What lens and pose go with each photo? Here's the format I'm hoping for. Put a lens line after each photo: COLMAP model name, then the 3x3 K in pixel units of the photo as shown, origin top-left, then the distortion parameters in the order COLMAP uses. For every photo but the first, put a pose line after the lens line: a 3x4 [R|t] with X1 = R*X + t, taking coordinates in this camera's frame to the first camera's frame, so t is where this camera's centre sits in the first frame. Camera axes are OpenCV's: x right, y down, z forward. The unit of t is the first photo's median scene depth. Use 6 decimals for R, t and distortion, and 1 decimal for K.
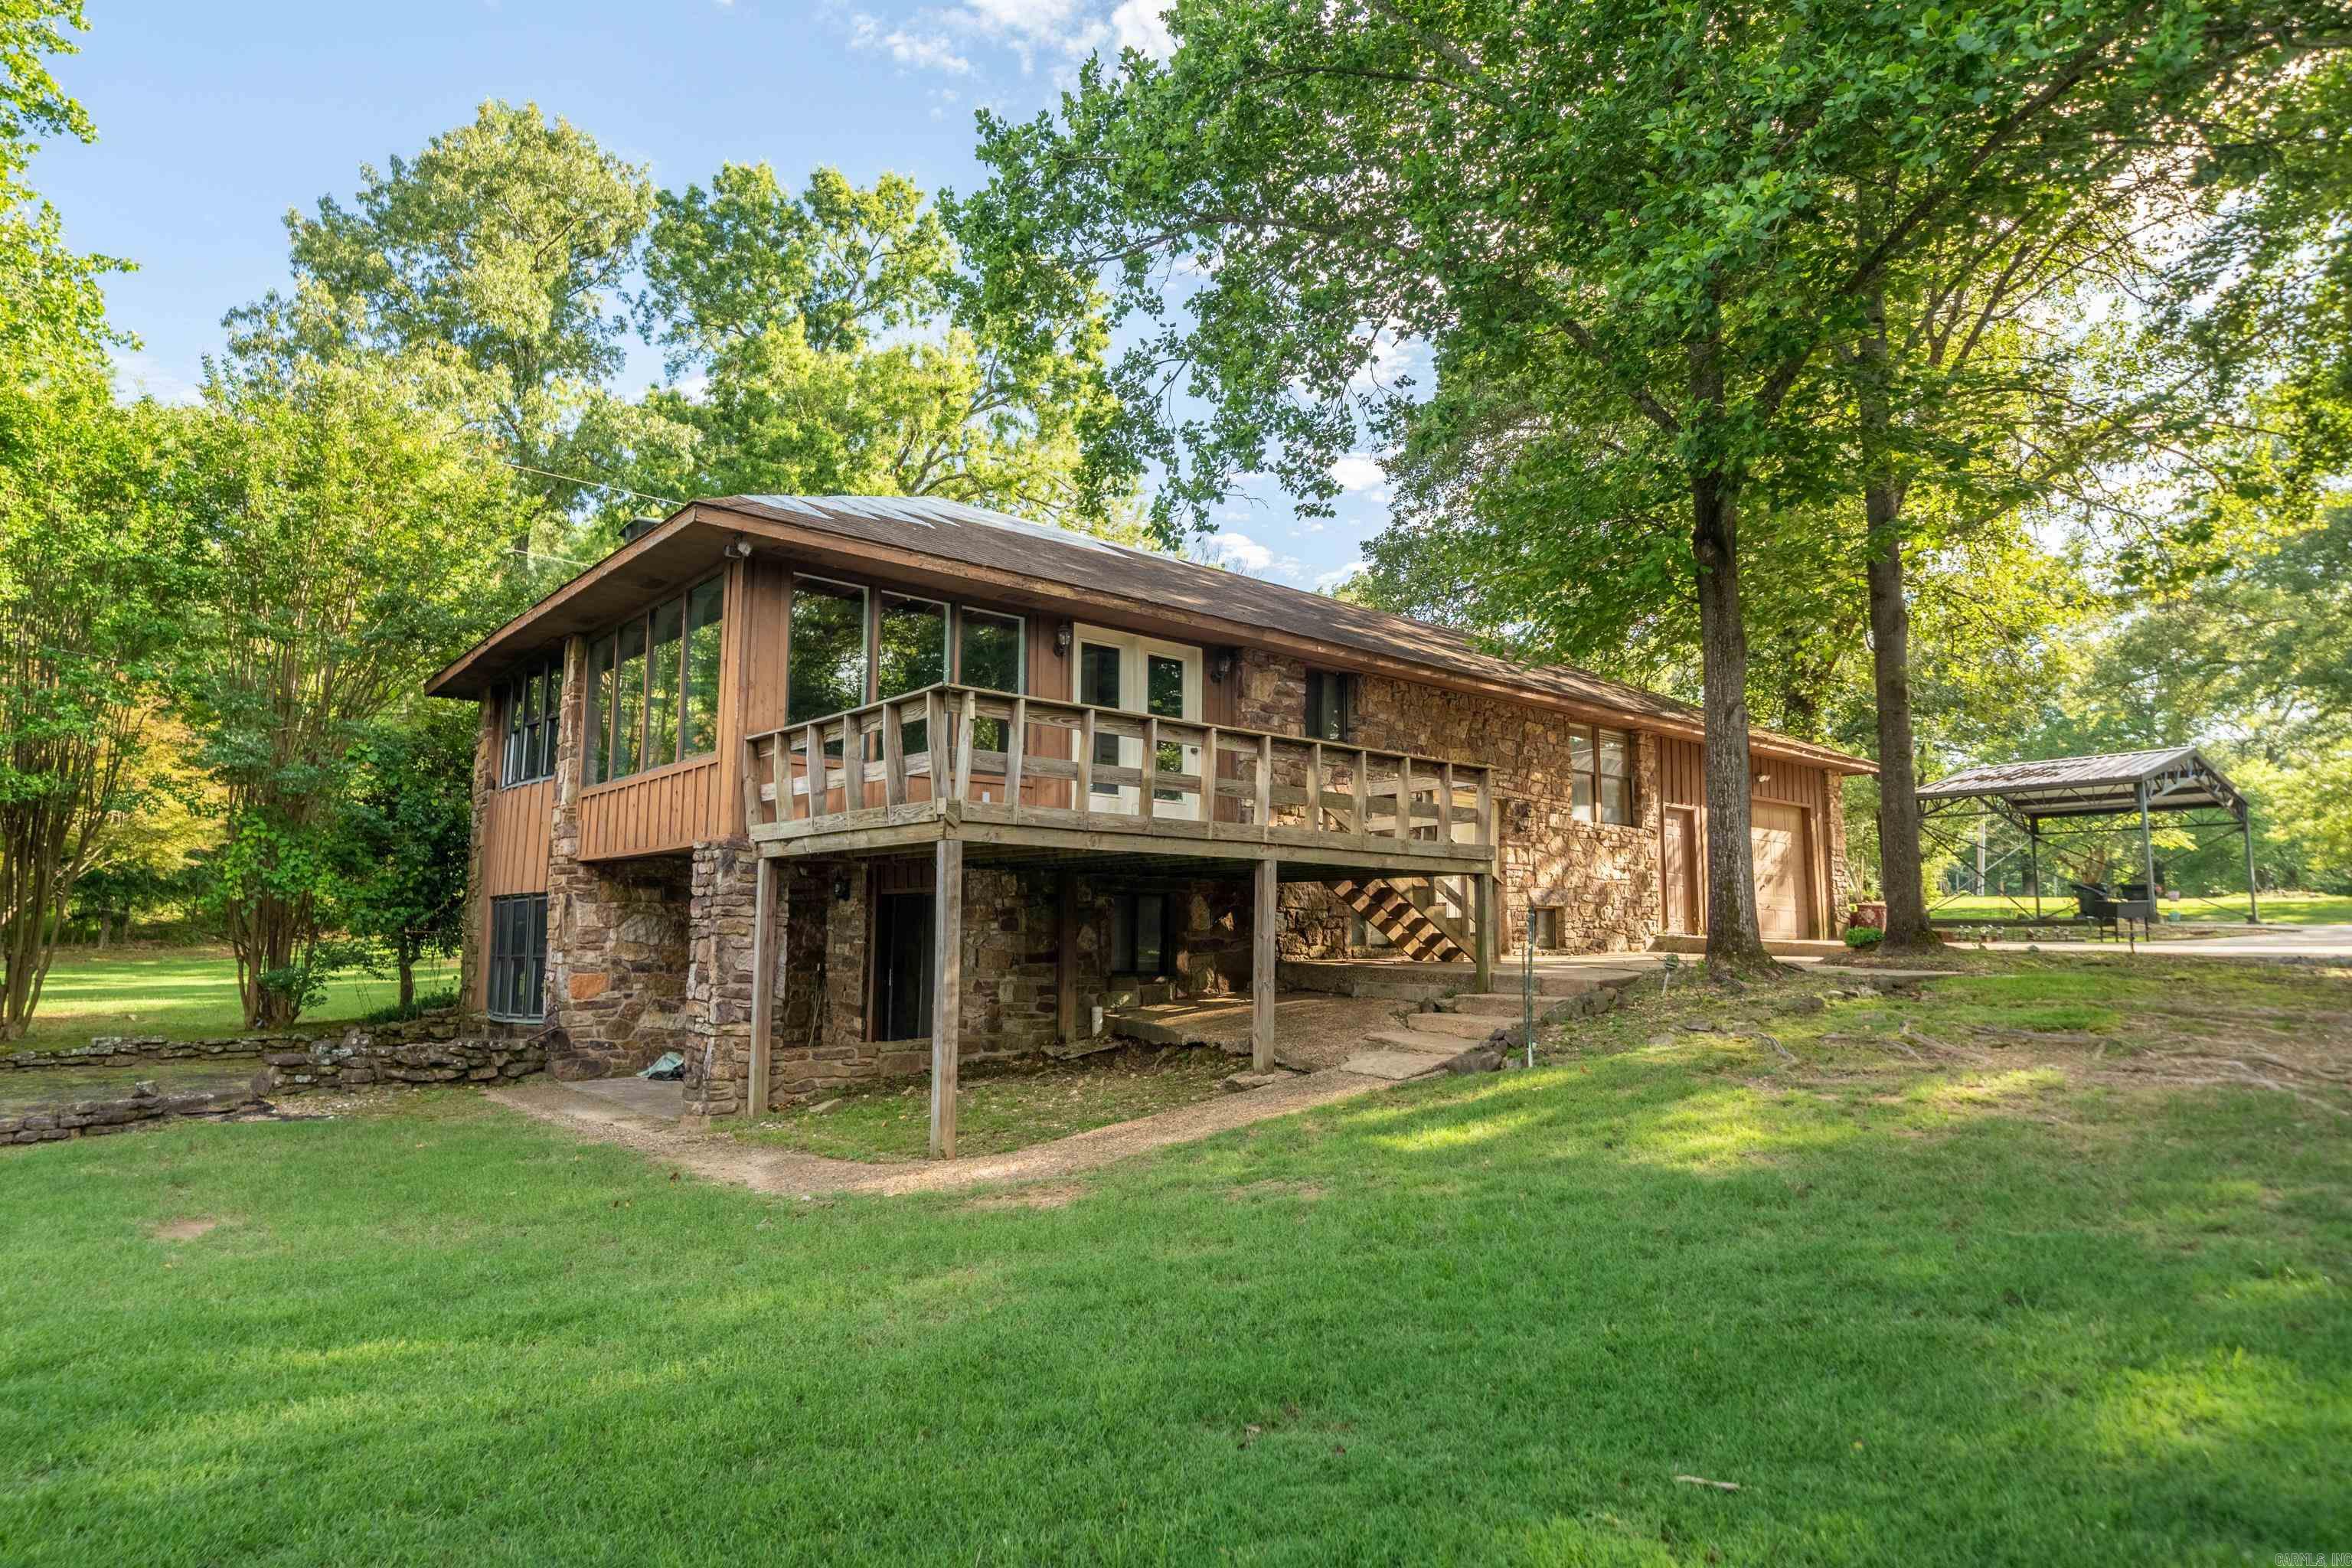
lens RADIAL K [[1245.7, 0, 1176.0], [0, 1245.7, 784.0], [0, 0, 1]] dist [0.001585, 0.001172]
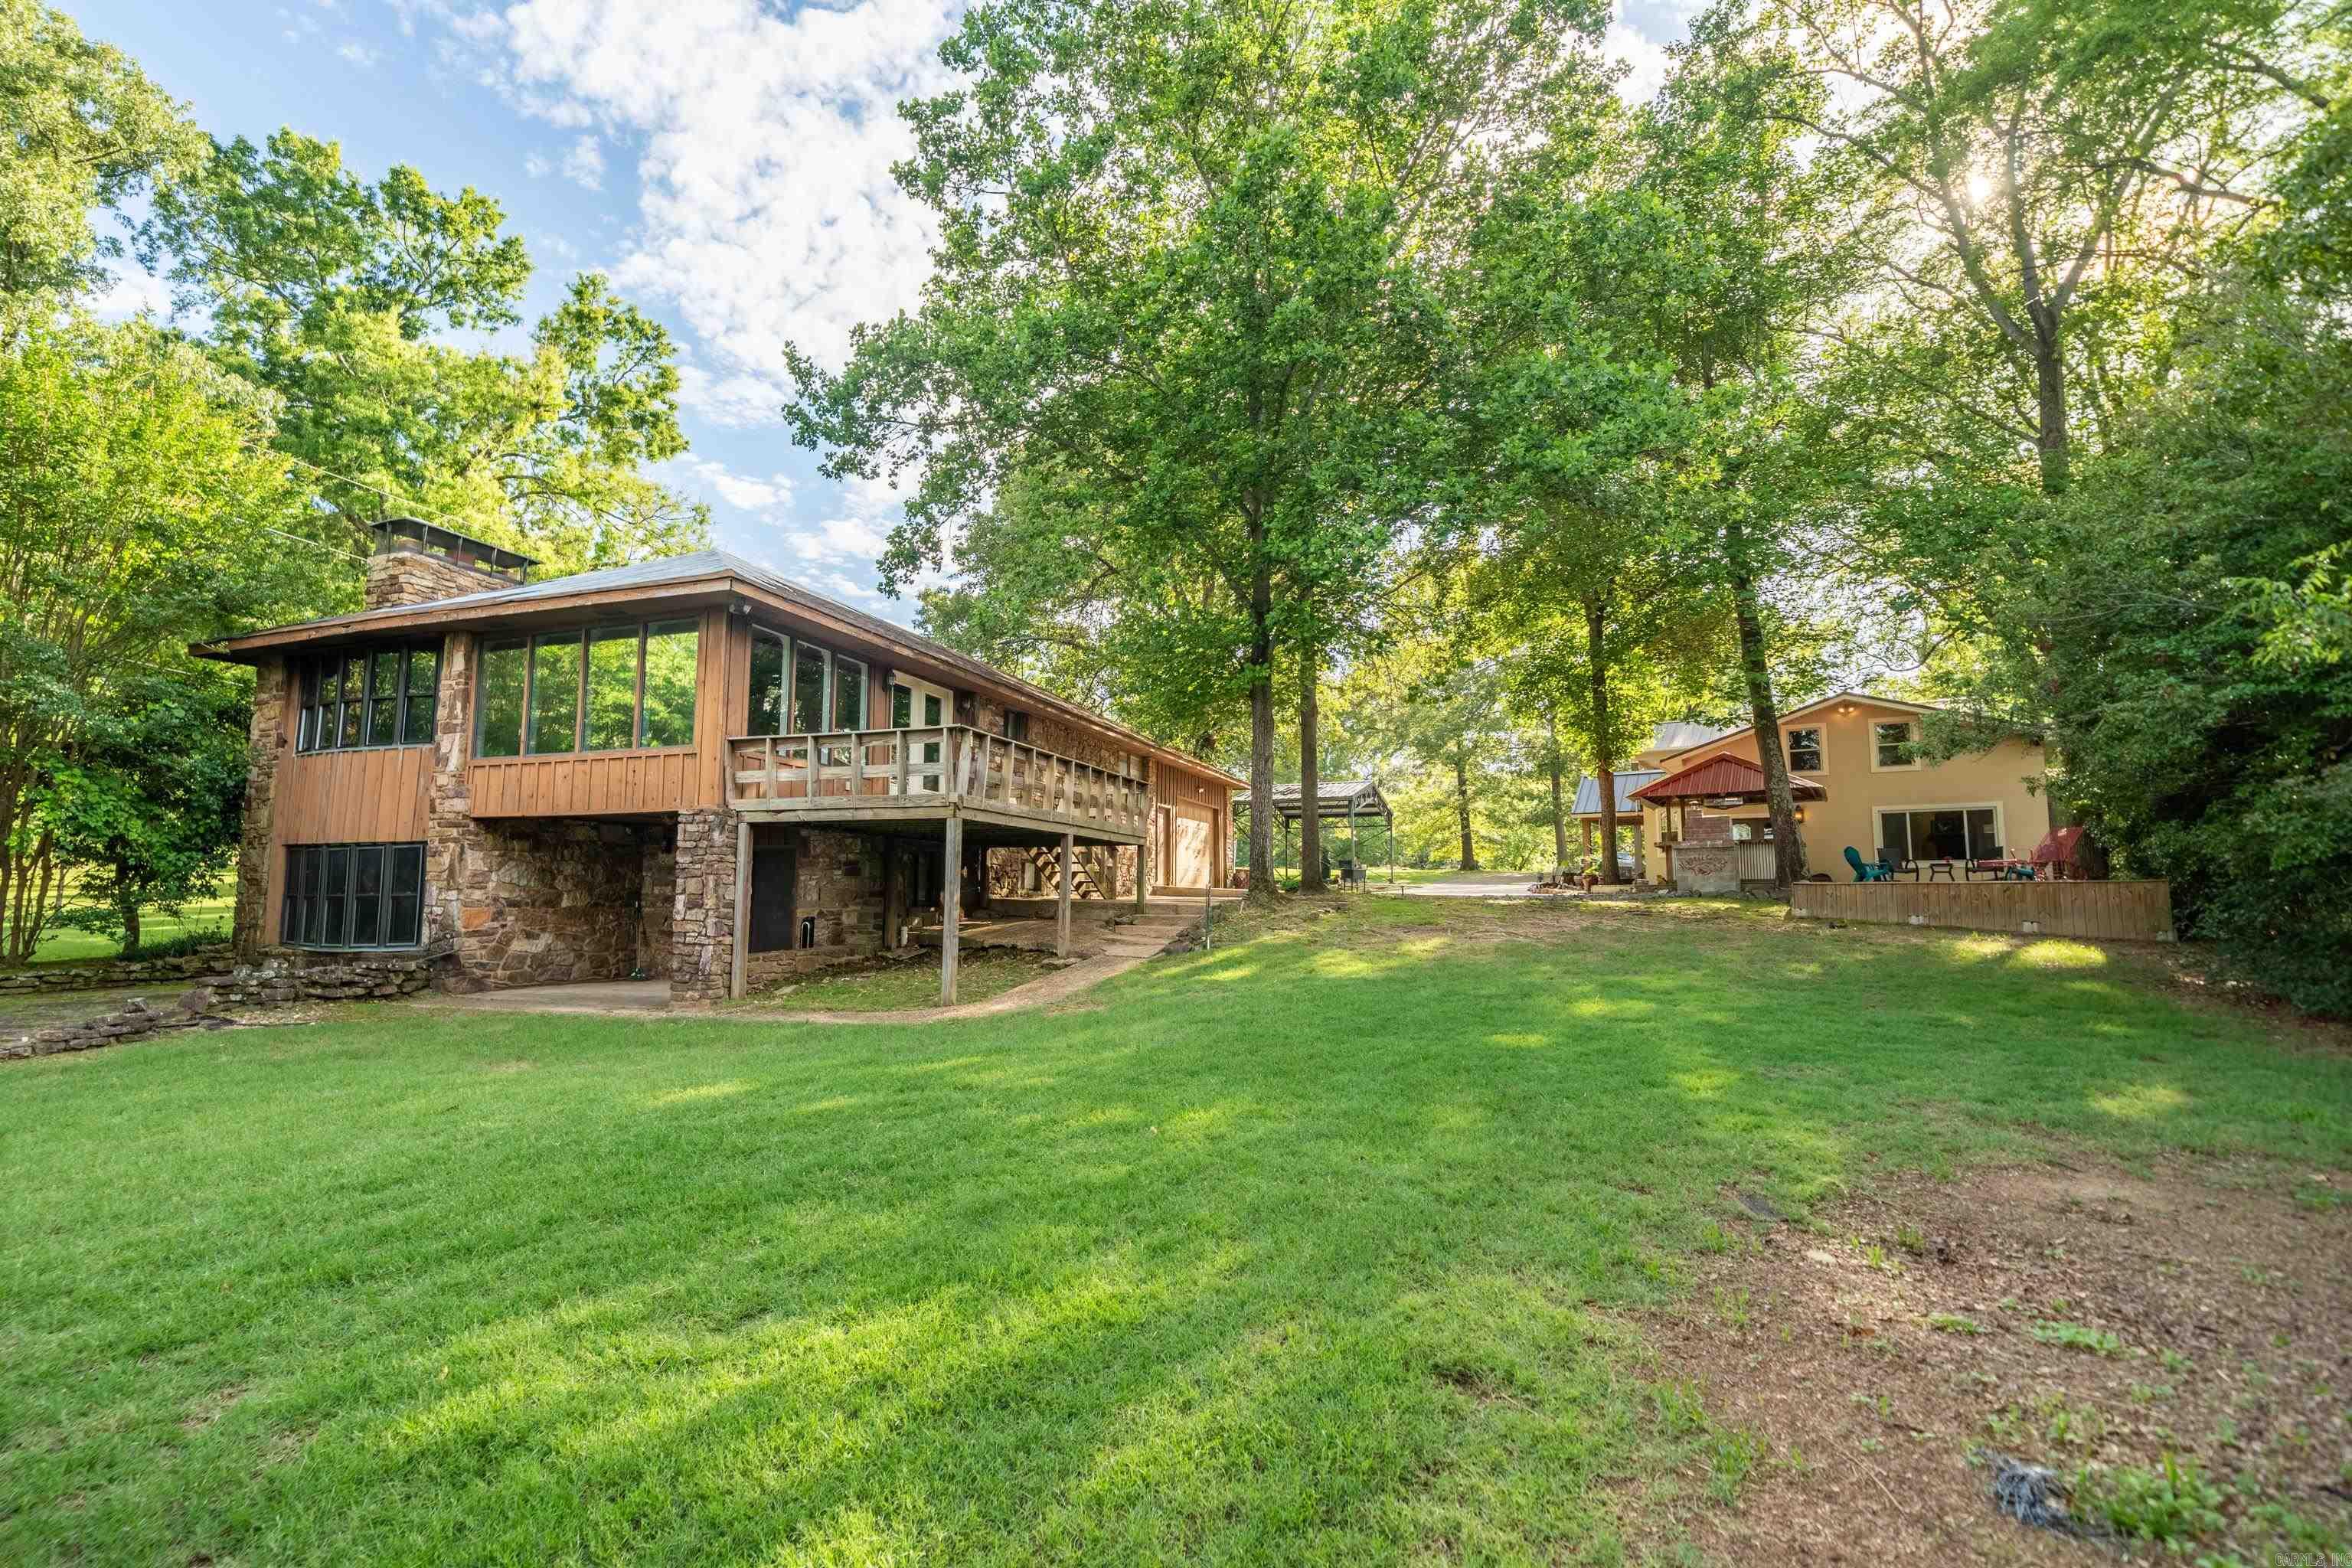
lens RADIAL K [[936.3, 0, 1176.0], [0, 936.3, 784.0], [0, 0, 1]] dist [0.000793, -0.000002]
pose [[0.882707, 0.054337, 0.466772, -0.292638], [-0.057731, 0.998307, -0.007040, -0.004874], [-0.466364, -0.020733, 0.884350, -0.145930]]
